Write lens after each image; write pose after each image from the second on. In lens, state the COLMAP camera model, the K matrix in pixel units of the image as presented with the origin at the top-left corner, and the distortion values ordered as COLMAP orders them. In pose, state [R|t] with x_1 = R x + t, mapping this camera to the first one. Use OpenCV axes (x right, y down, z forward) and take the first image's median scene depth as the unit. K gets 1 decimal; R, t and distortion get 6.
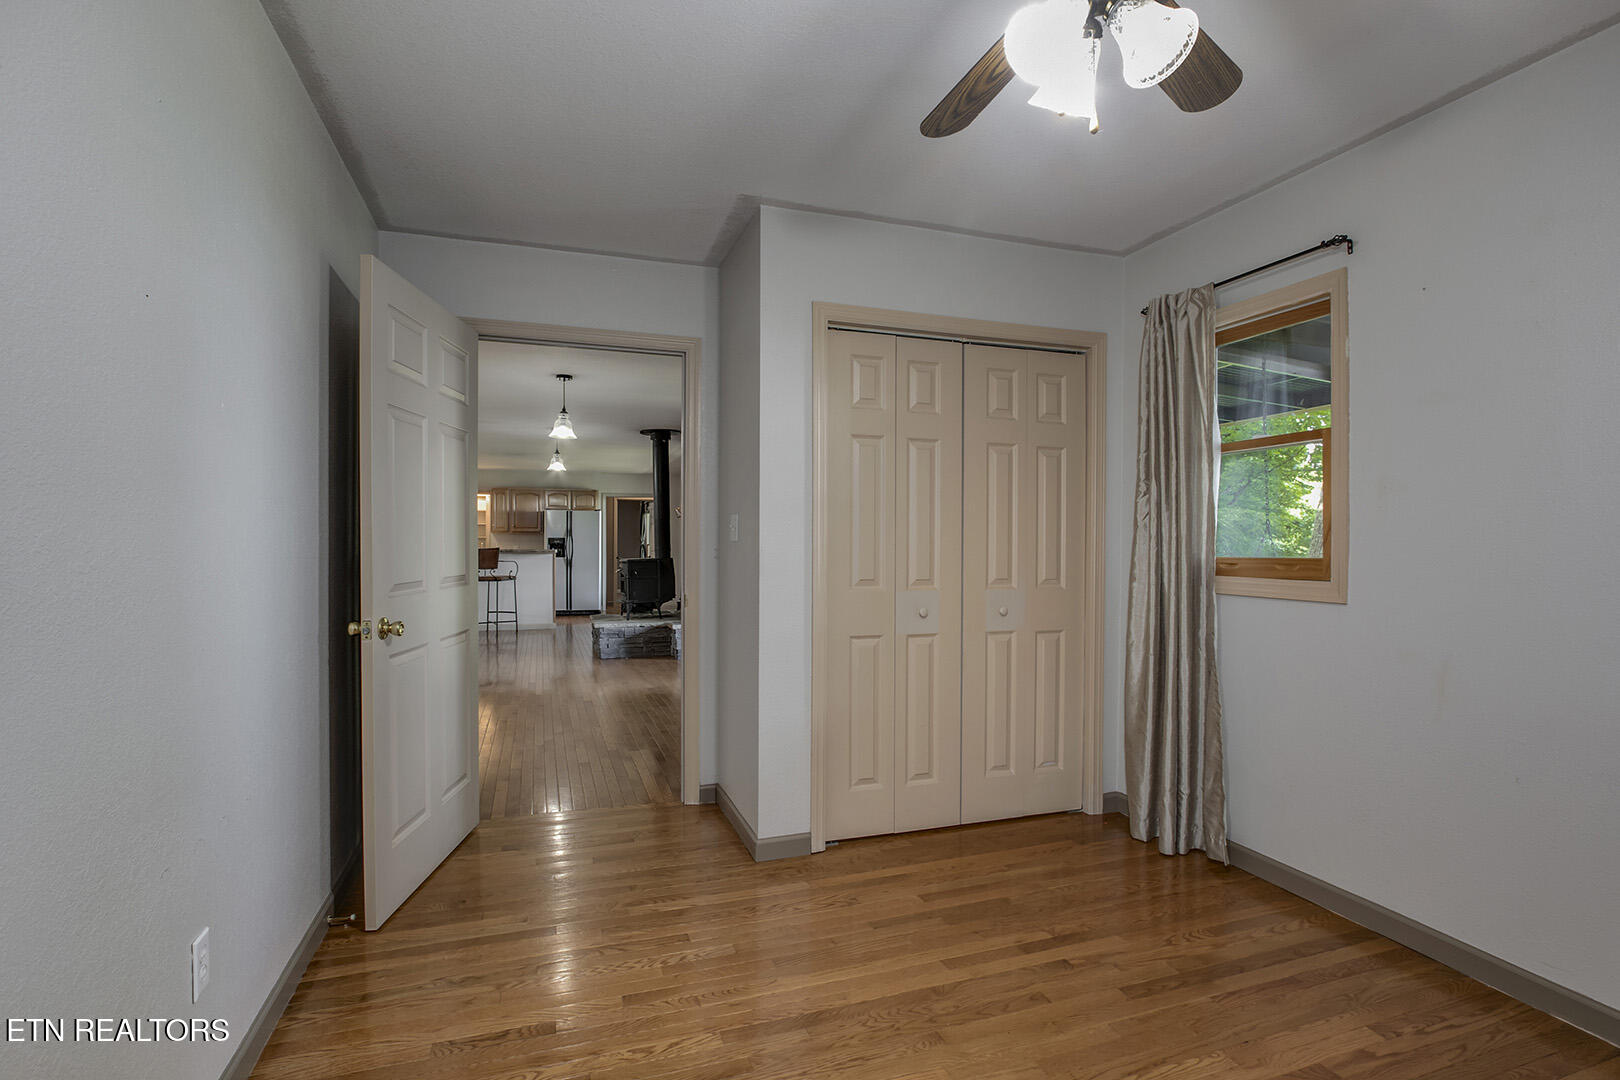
lens RADIAL K [[768.0, 0, 809.4], [0, 768.0, 551.3], [0, 0, 1]] dist [-0.025212, 0.004342]
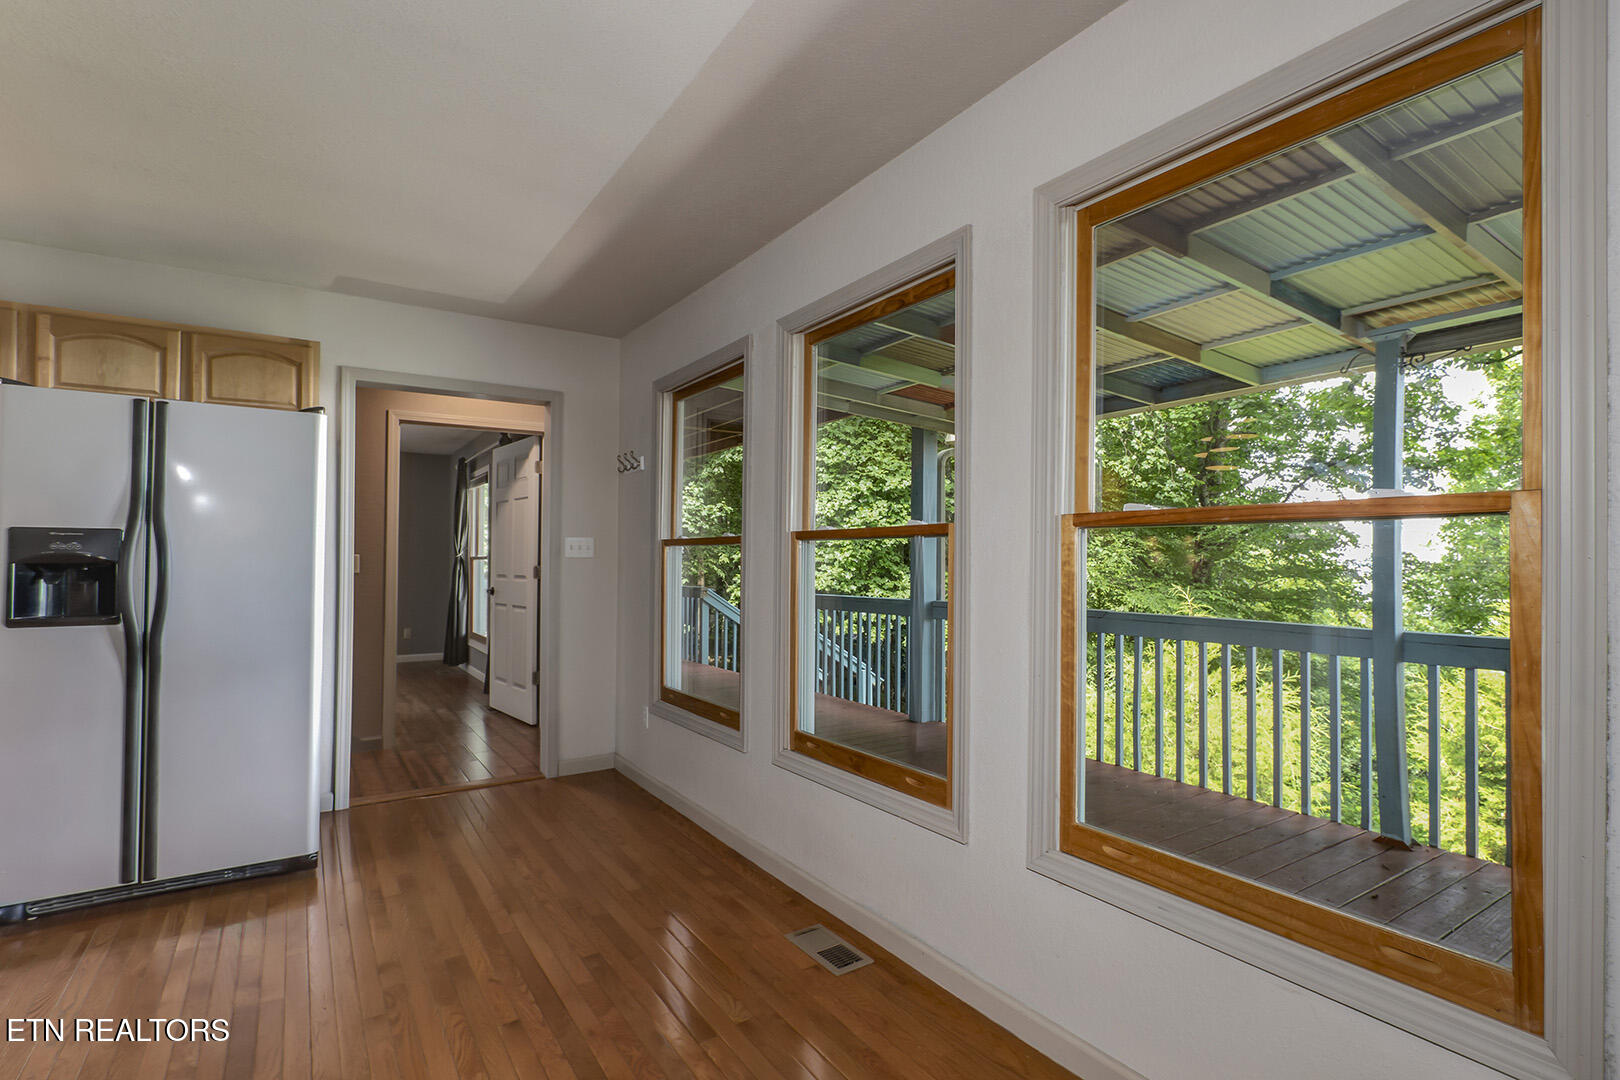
lens RADIAL K [[784.6, 0, 810.0], [0, 784.6, 540.0], [0, 0, 1]] dist [0.003225, 0.000915]
pose [[0.970491, 0.010343, 0.240916, -0.190365], [-0.003245, 0.999549, -0.029842, -0.008892], [-0.241116, 0.028180, 0.970087, 0.749065]]
